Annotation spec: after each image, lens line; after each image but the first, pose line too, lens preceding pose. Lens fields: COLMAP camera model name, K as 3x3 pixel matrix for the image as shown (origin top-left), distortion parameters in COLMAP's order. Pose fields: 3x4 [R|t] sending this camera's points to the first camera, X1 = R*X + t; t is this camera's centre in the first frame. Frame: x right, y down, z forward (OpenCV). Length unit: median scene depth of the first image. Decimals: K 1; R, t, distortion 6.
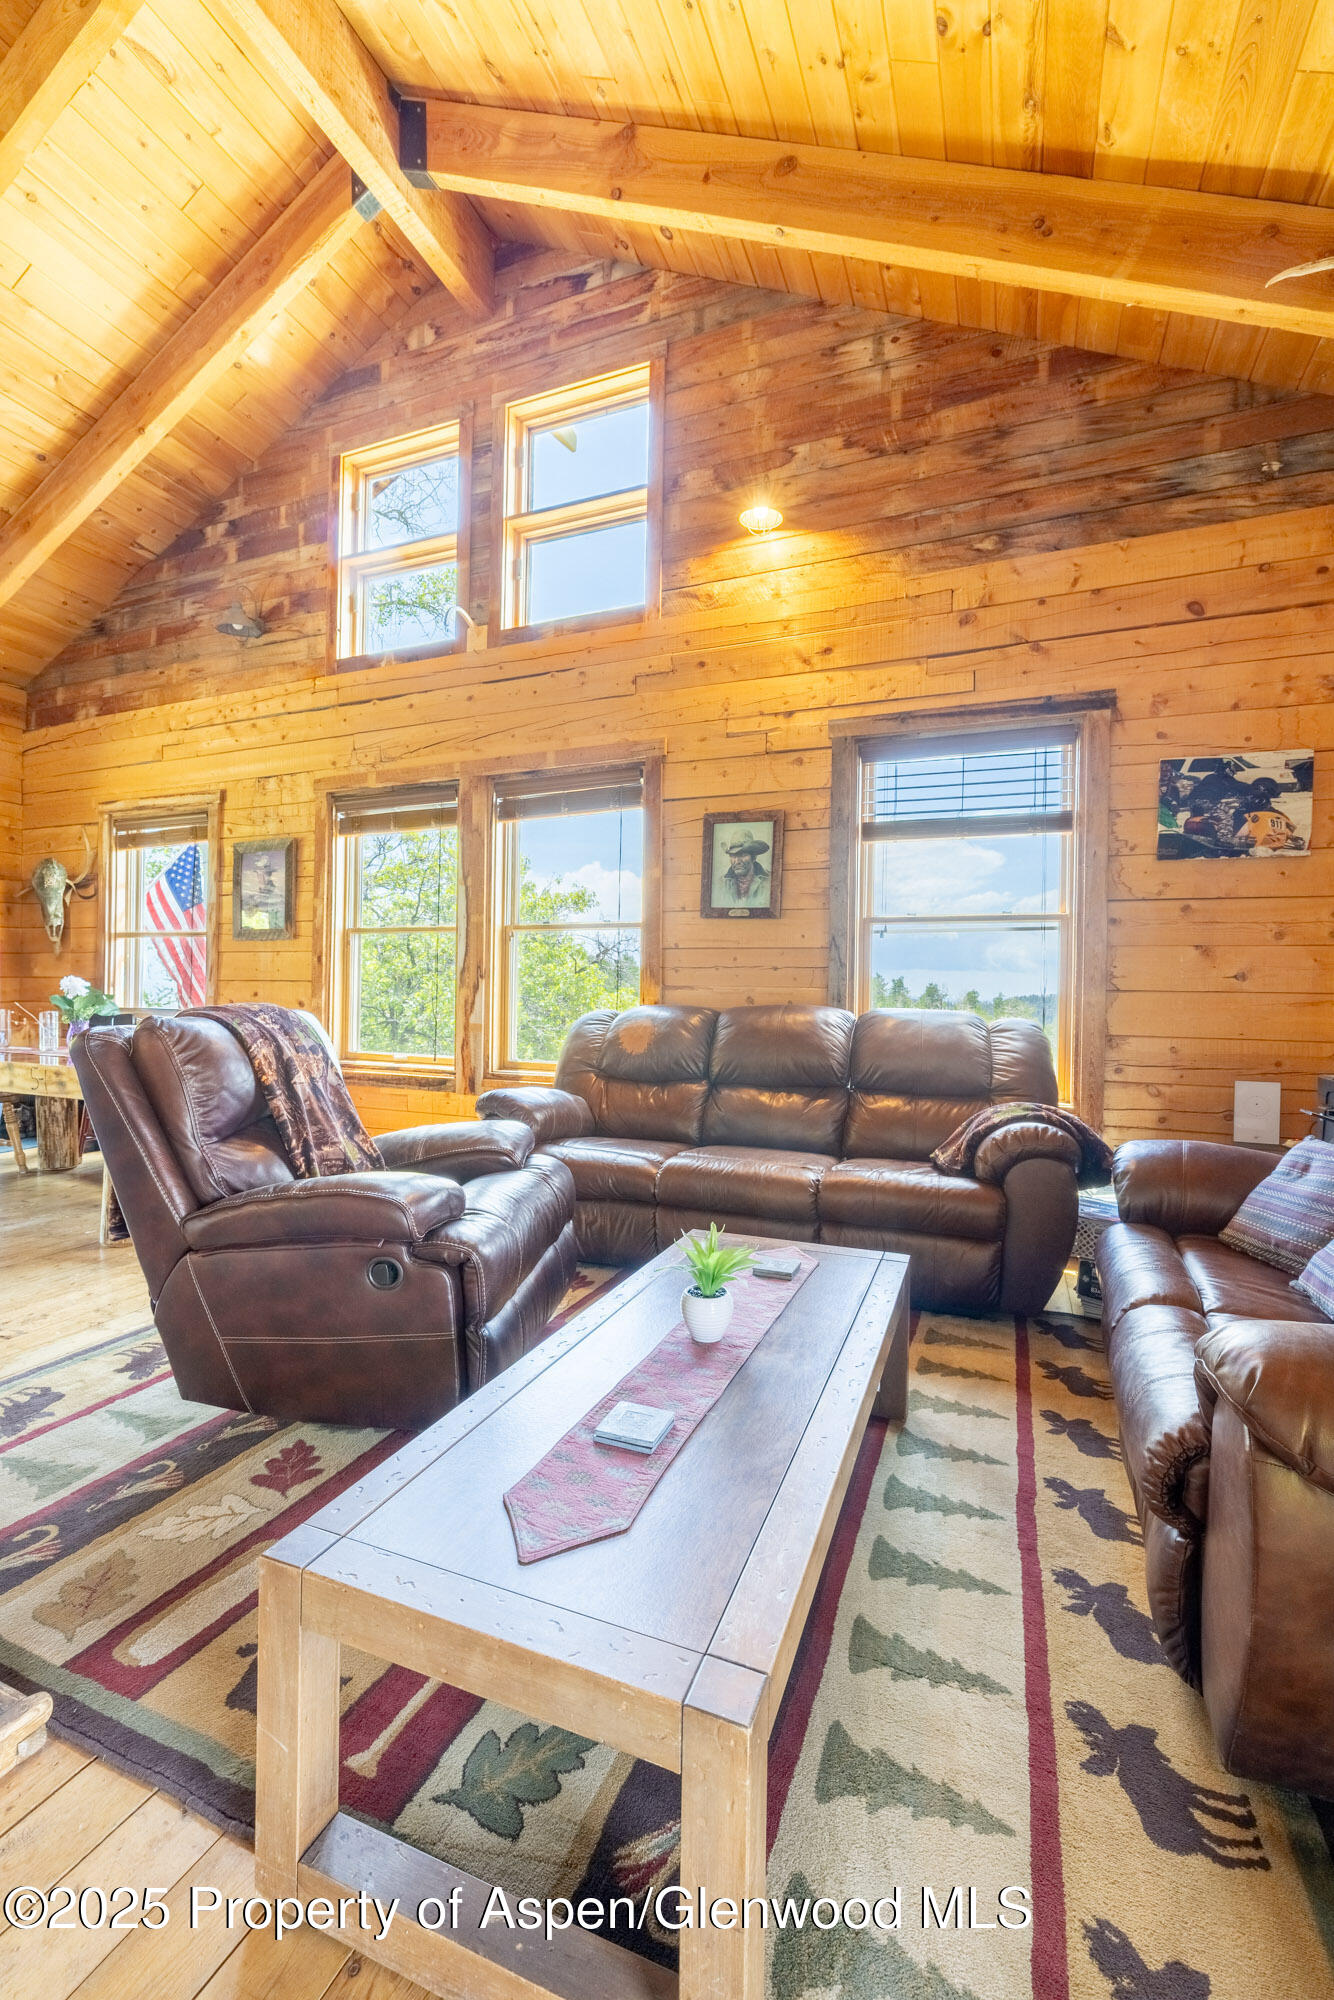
lens RADIAL K [[831.1, 0, 667.7], [0, 831.1, 998.4], [0, 0, 1]] dist [-0.002243, -0.000065]
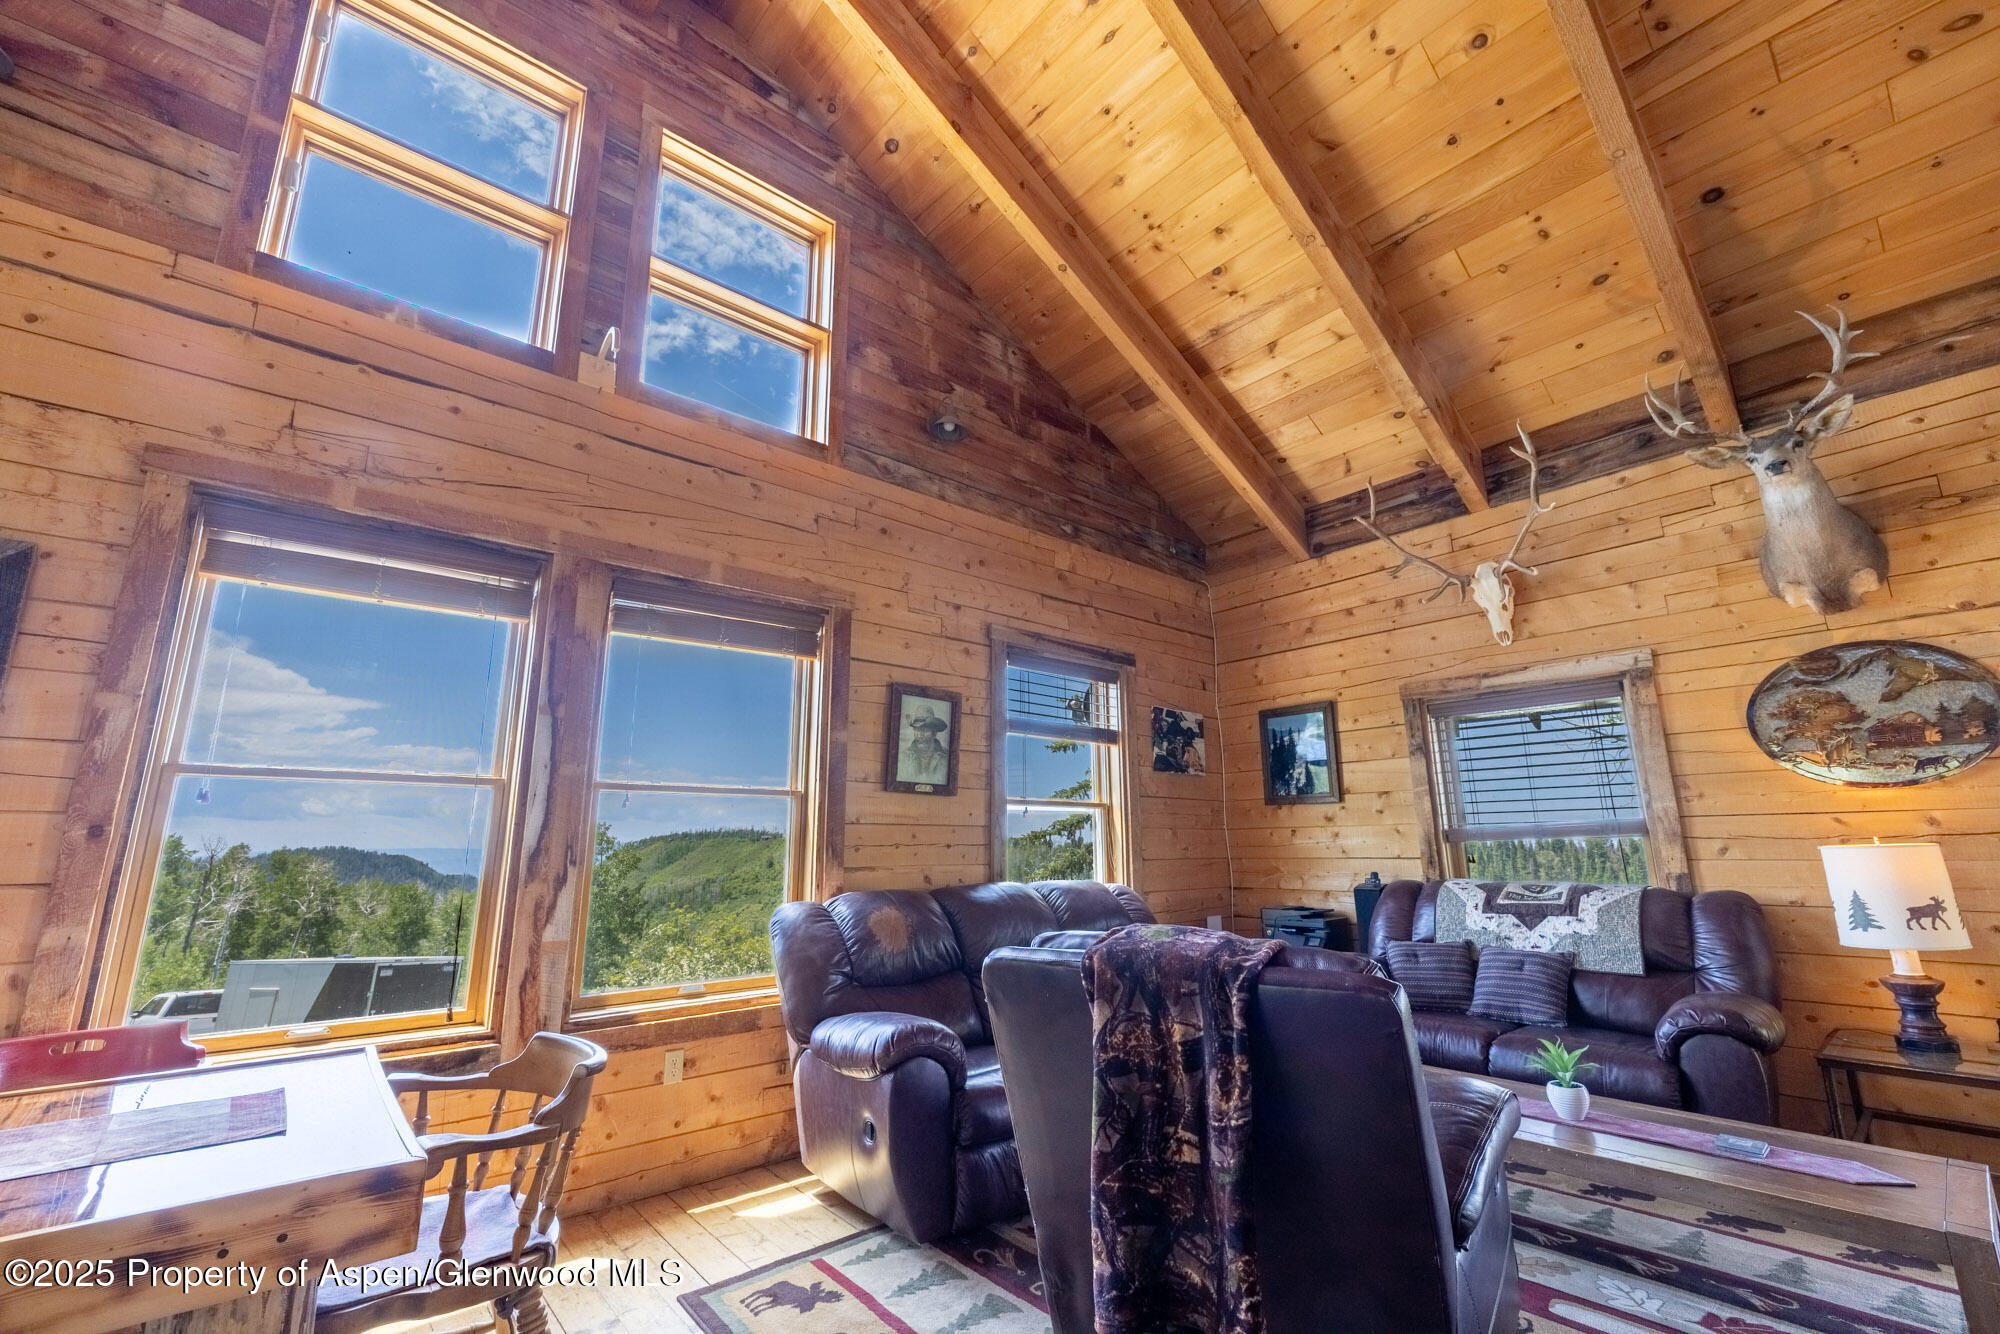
lens RADIAL K [[831.1, 0, 1003.0], [0, 831.1, 663.2], [0, 0, 1]] dist [-0.002243, -0.000065]
pose [[0.448708, 0.175401, 0.876297, -0.760839], [0.020540, 0.978267, -0.206329, -0.043549], [-0.893442, 0.110580, 0.435353, 0.477494]]
